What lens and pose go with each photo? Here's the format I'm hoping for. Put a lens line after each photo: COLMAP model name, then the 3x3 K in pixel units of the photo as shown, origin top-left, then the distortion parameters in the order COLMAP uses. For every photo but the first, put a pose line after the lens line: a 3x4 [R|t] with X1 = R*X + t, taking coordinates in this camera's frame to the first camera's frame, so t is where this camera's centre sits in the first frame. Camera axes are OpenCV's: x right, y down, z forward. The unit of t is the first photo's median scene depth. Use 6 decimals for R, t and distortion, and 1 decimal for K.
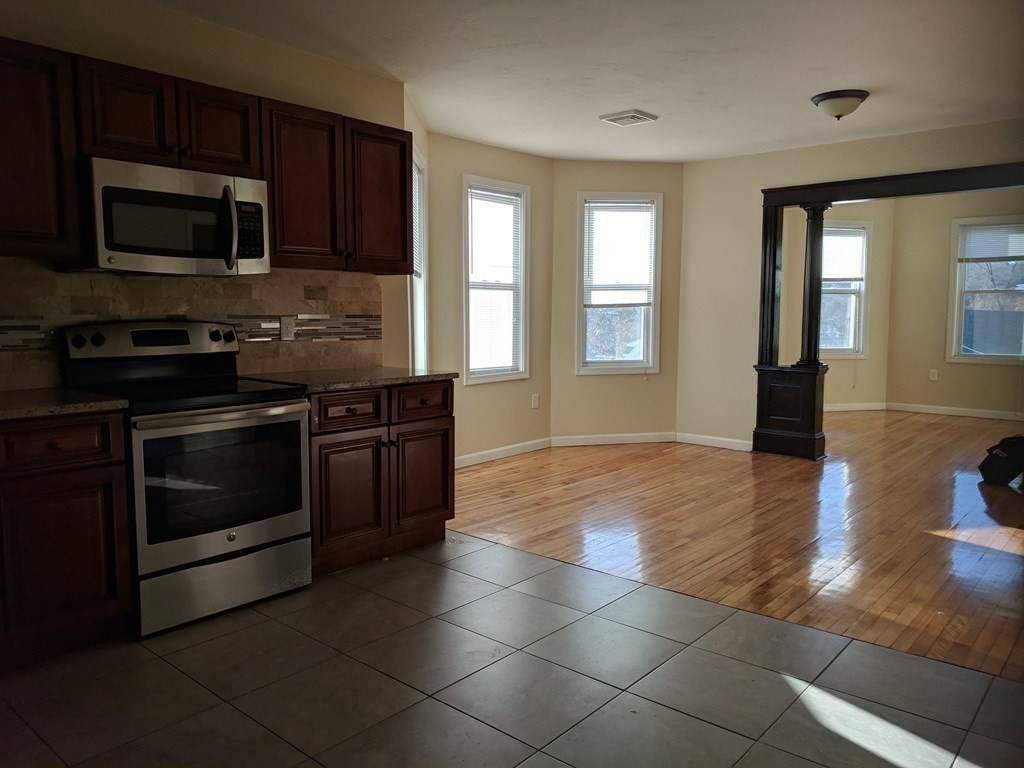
lens RADIAL K [[765.0, 0, 506.7], [0, 765.0, 383.3], [0, 0, 1]] dist [0.001125, 0.002382]
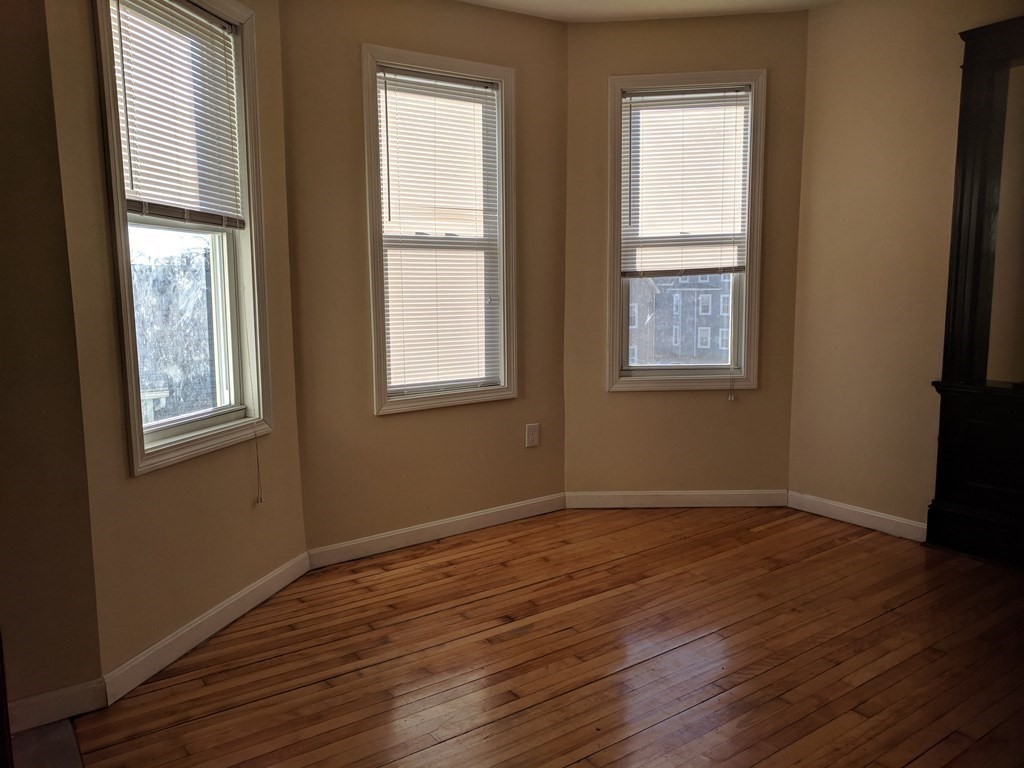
lens RADIAL K [[765.0, 0, 509.5], [0, 765.0, 387.7], [0, 0, 1]] dist [0.001125, 0.002382]
pose [[0.969410, 0.014589, -0.245014, 0.168658], [-0.005040, 0.999205, 0.039557, -0.037993], [0.245396, -0.037112, 0.968712, 0.417549]]
